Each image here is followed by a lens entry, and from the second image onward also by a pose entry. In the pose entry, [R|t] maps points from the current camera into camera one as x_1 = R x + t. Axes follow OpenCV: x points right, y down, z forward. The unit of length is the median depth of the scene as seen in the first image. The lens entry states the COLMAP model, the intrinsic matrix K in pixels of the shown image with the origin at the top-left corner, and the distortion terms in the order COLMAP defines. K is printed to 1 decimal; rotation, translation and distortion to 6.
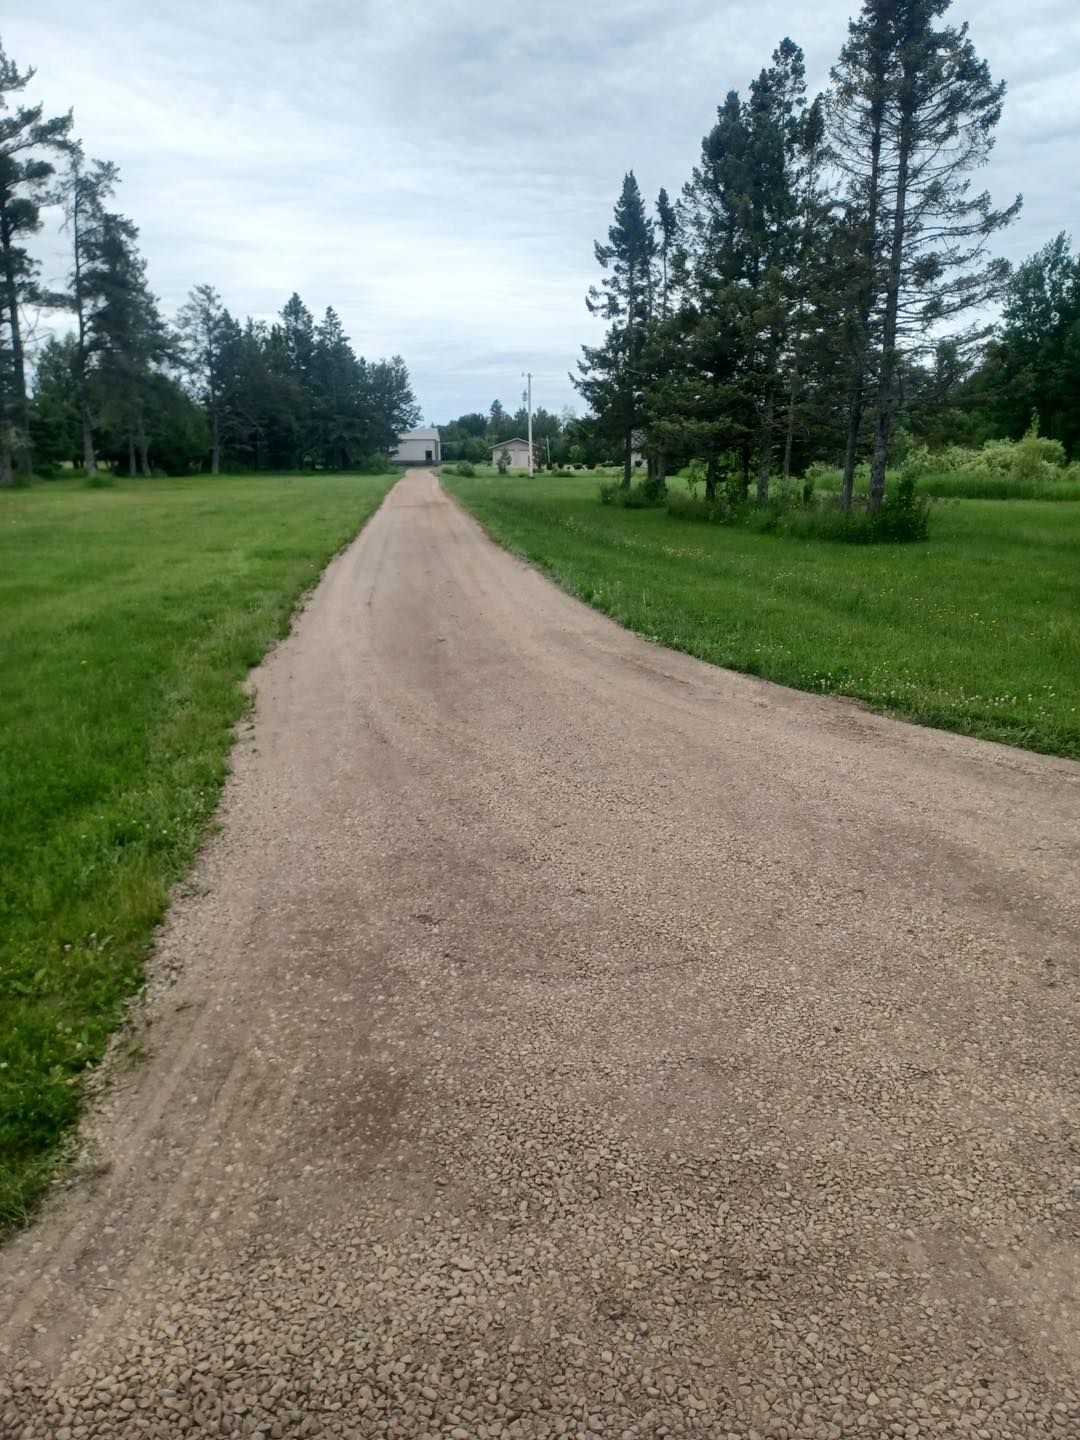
lens RADIAL K [[1083.9, 0, 560.4], [0, 1083.9, 720.0], [0, 0, 1]] dist [0.041384, -0.038710]
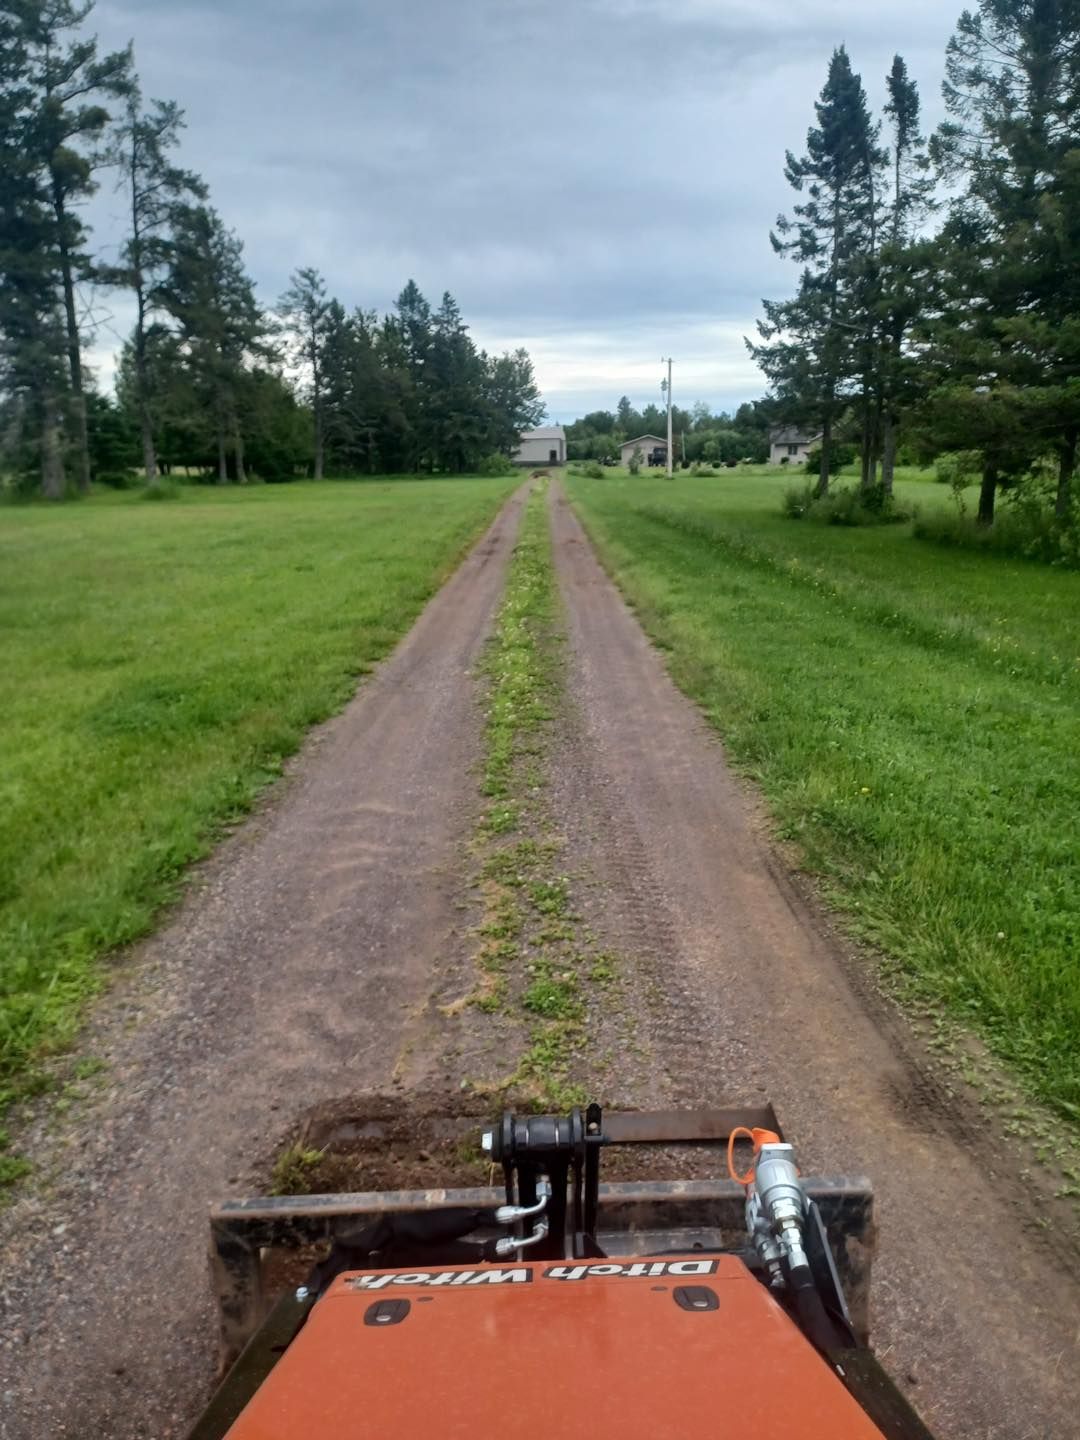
lens RADIAL K [[1083.9, 0, 560.4], [0, 1083.9, 720.0], [0, 0, 1]] dist [0.041384, -0.038710]
pose [[0.993753, 0.013010, -0.110842, -0.016441], [-0.012936, 0.999915, 0.001390, -0.033475], [0.110851, 0.000053, 0.993837, 0.140001]]
